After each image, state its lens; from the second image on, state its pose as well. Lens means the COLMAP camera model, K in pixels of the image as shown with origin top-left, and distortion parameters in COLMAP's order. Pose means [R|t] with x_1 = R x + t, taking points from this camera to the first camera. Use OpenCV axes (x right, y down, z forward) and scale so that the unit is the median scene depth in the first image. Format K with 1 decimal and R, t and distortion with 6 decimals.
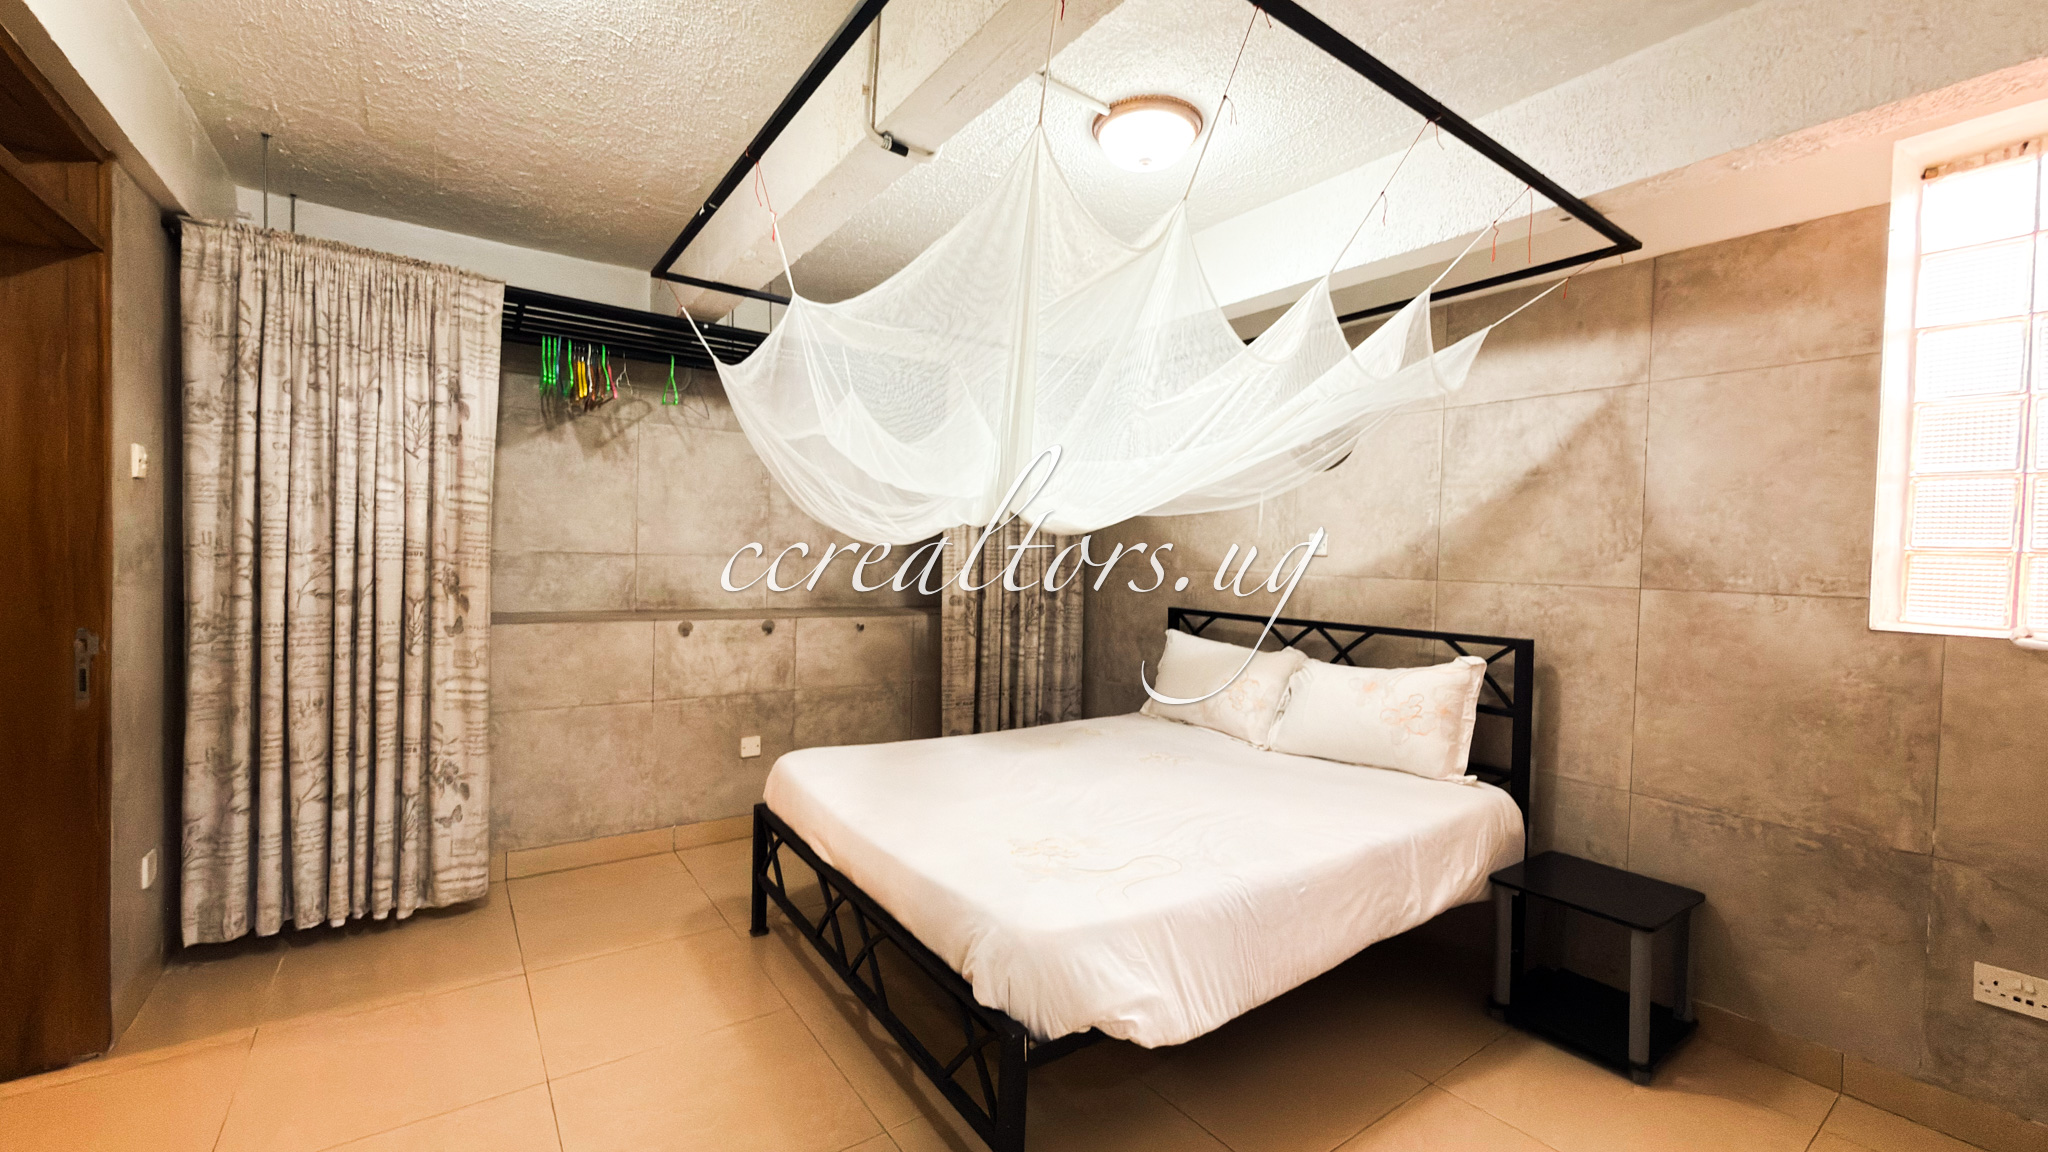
lens RADIAL K [[814.6, 0, 1024.0], [0, 814.6, 576.0], [0, 0, 1]] dist [-0.000763, 0.000254]
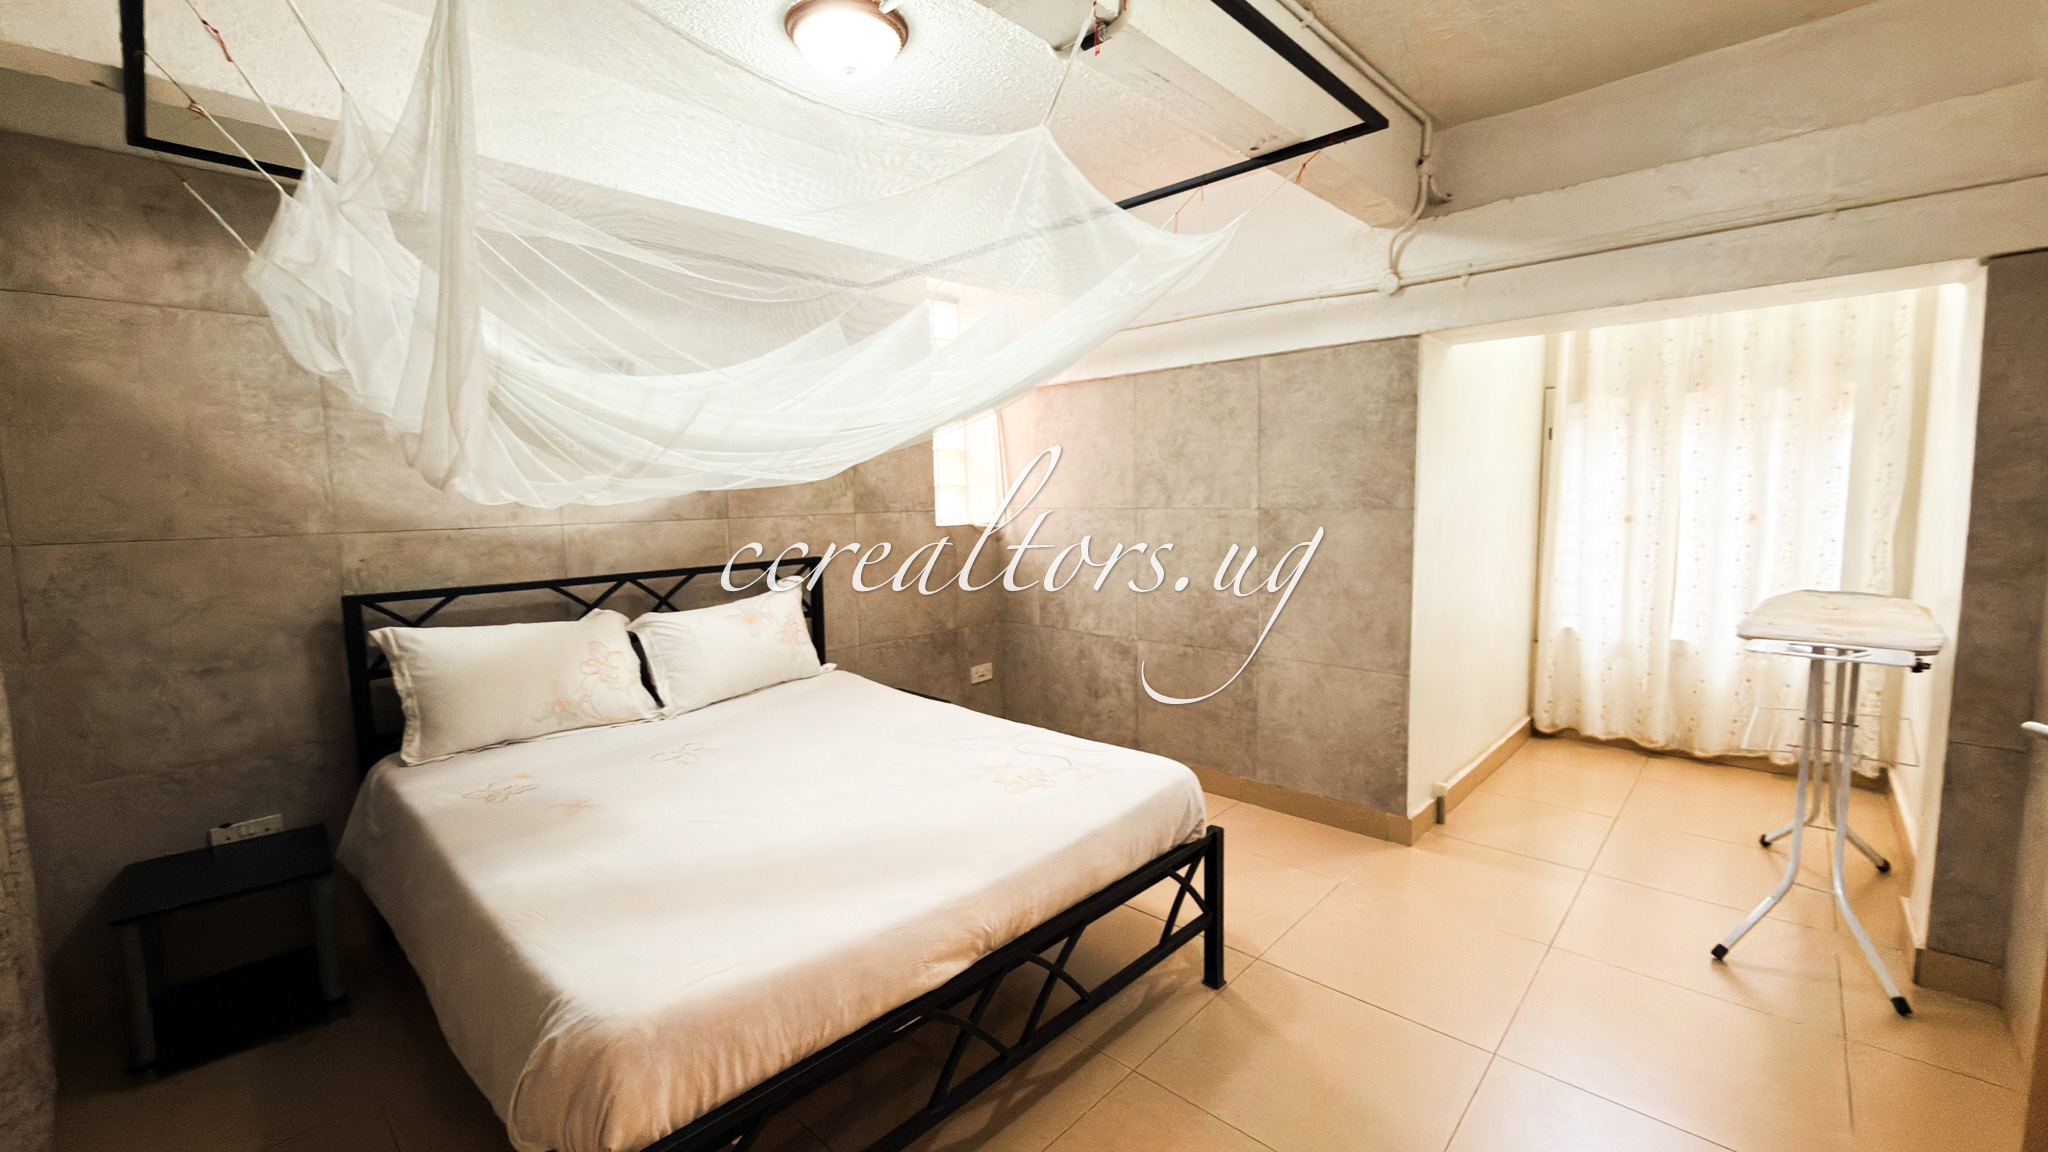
lens RADIAL K [[814.6, 0, 1024.0], [0, 814.6, 576.0], [0, 0, 1]] dist [-0.000763, 0.000254]
pose [[-0.192808, -0.120735, 0.973780, -0.659975], [0.043263, 0.990390, 0.131360, -0.045152], [-0.980282, 0.067456, -0.185732, 0.794879]]
